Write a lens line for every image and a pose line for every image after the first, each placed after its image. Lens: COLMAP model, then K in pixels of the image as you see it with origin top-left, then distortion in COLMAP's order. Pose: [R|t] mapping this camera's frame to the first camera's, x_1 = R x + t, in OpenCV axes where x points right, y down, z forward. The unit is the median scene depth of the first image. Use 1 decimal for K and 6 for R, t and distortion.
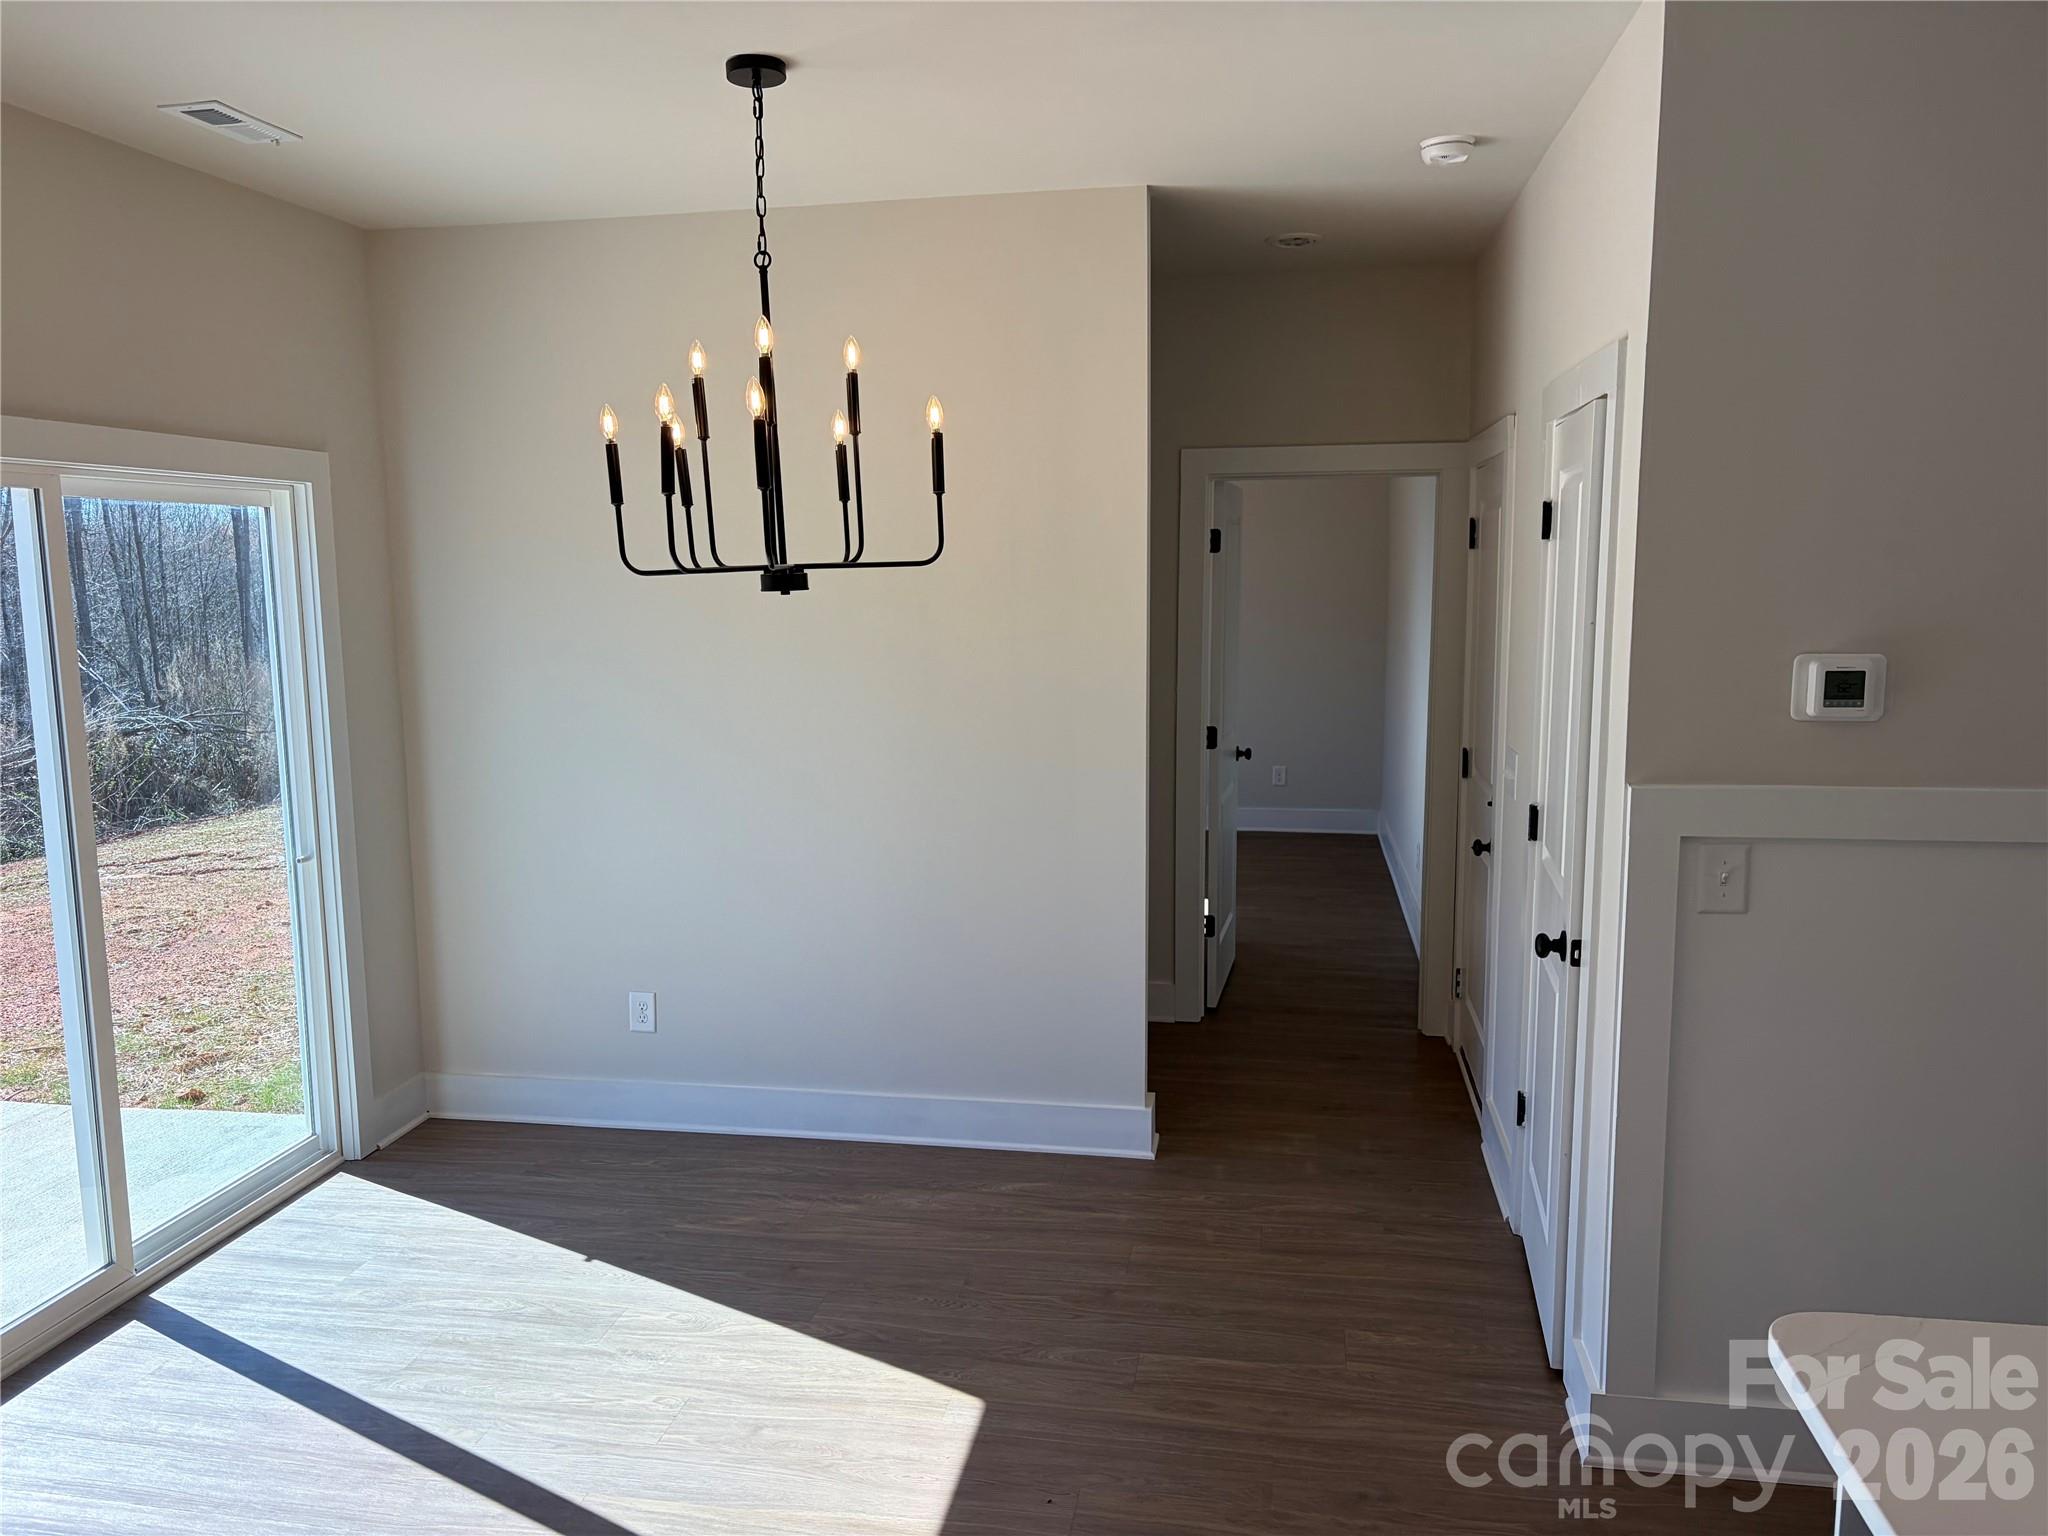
lens RADIAL K [[1544.2, 0, 987.0], [0, 1544.2, 776.9], [0, 0, 1]] dist [0.050113, -0.057404]
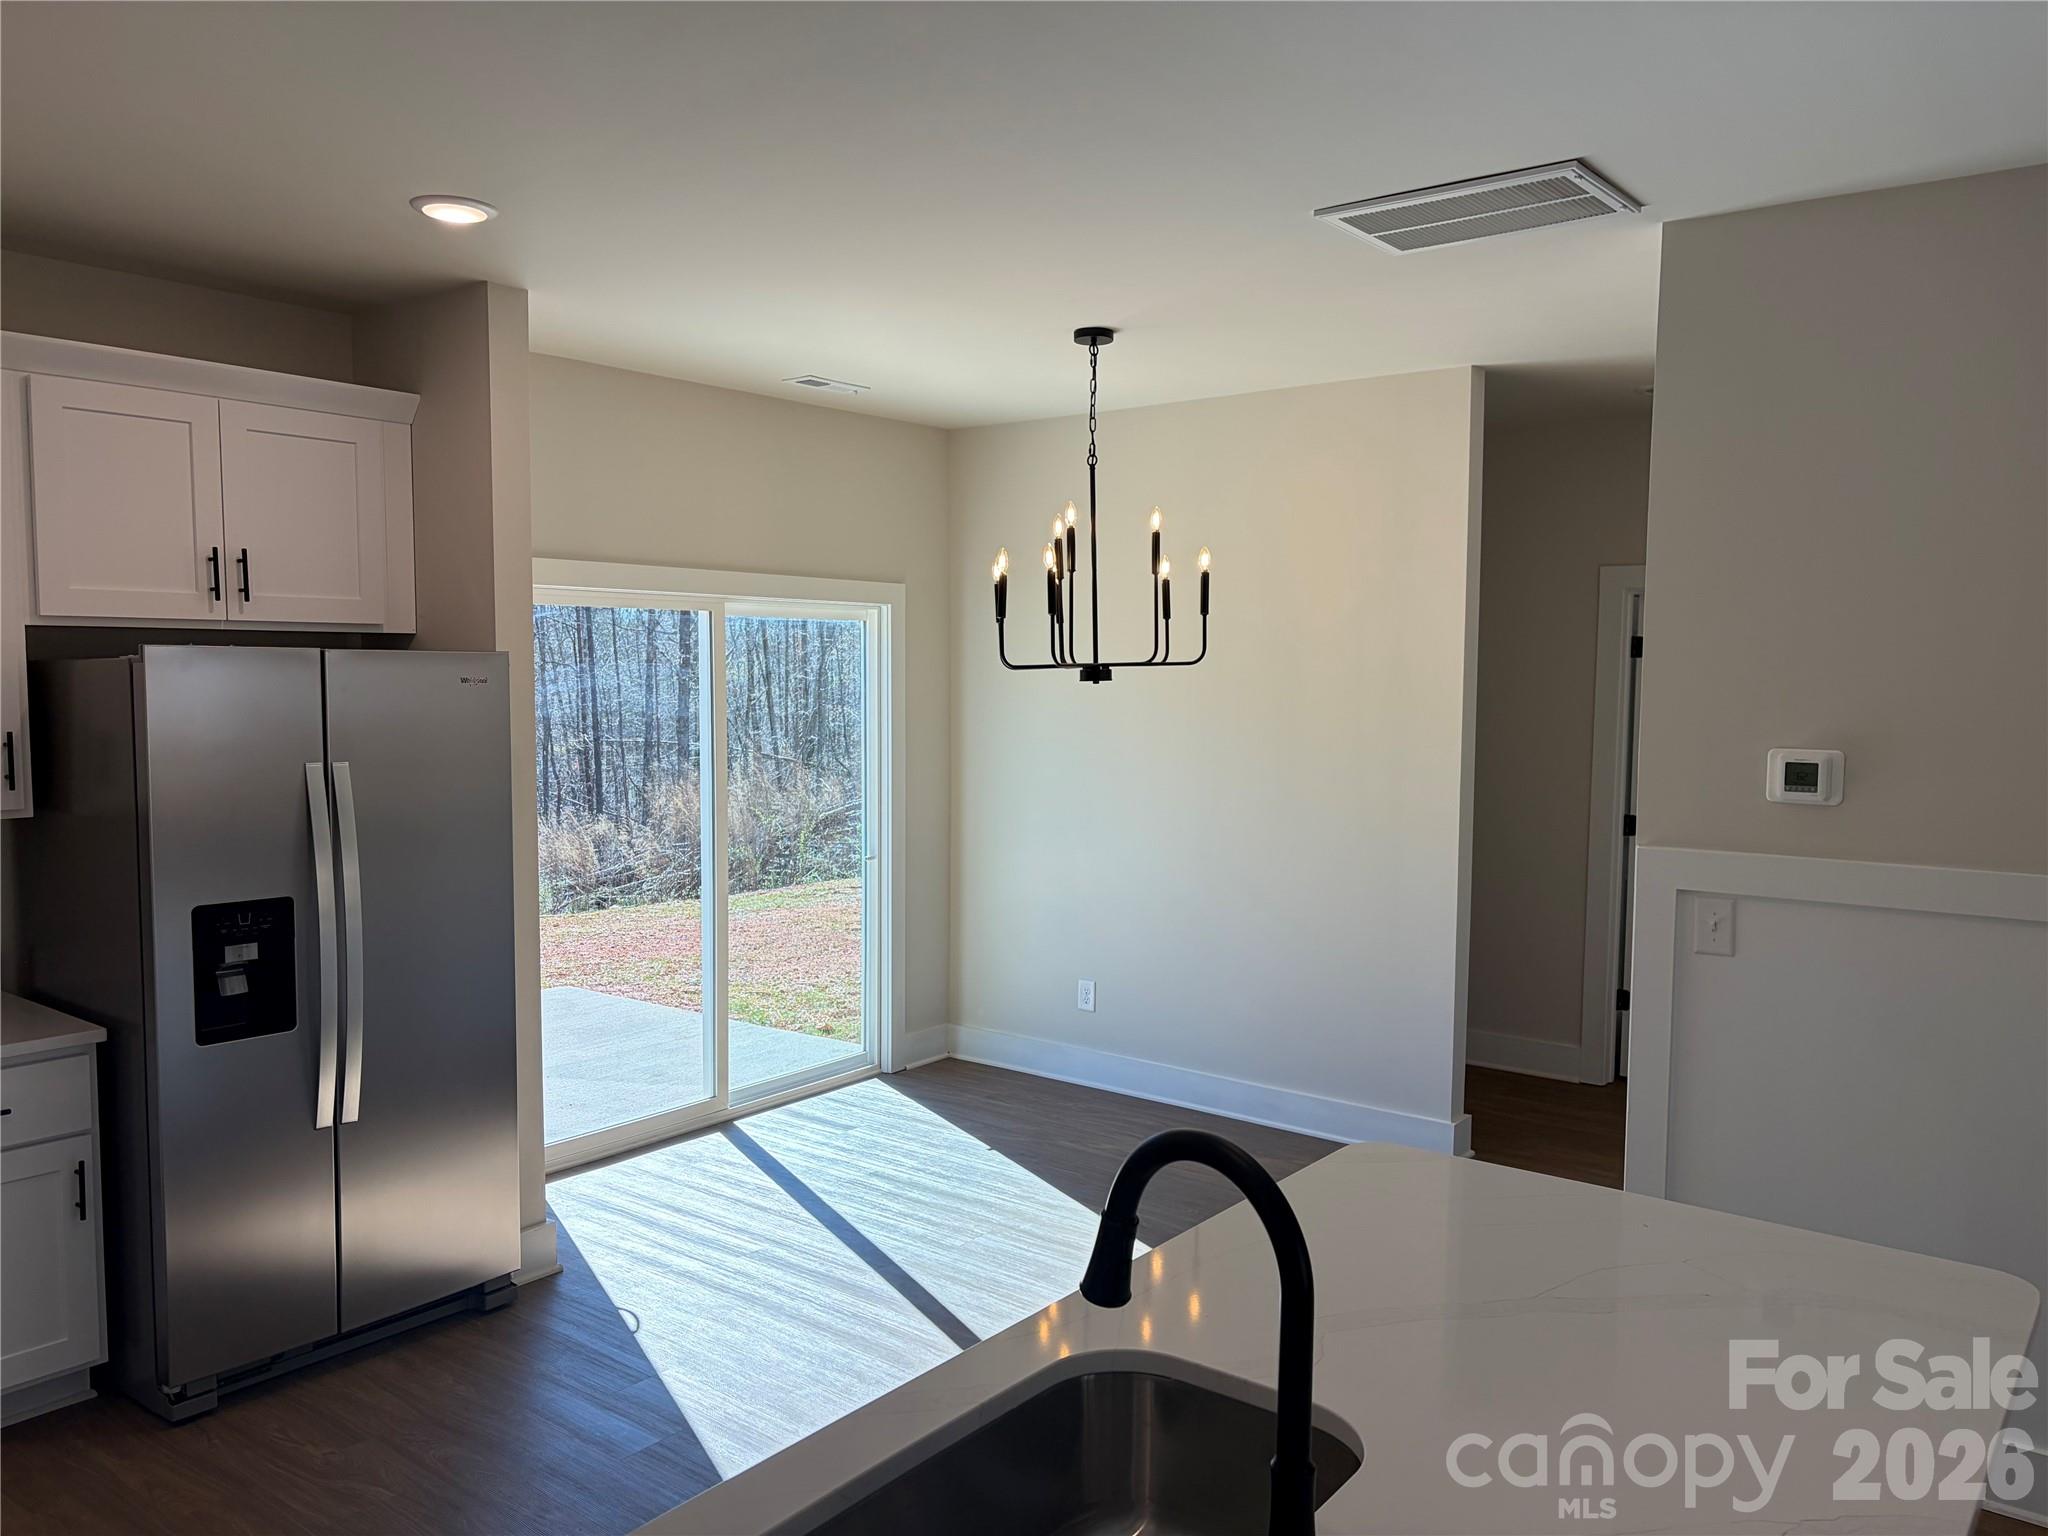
lens RADIAL K [[1547.4, 0, 1028.7], [0, 1547.4, 768.3], [0, 0, 1]] dist [0.115387, -0.001463]
pose [[0.888006, 0.047092, -0.457414, 0.418234], [-0.077614, 0.995820, -0.048156, 0.031940], [0.453234, 0.078264, 0.887949, -0.276215]]
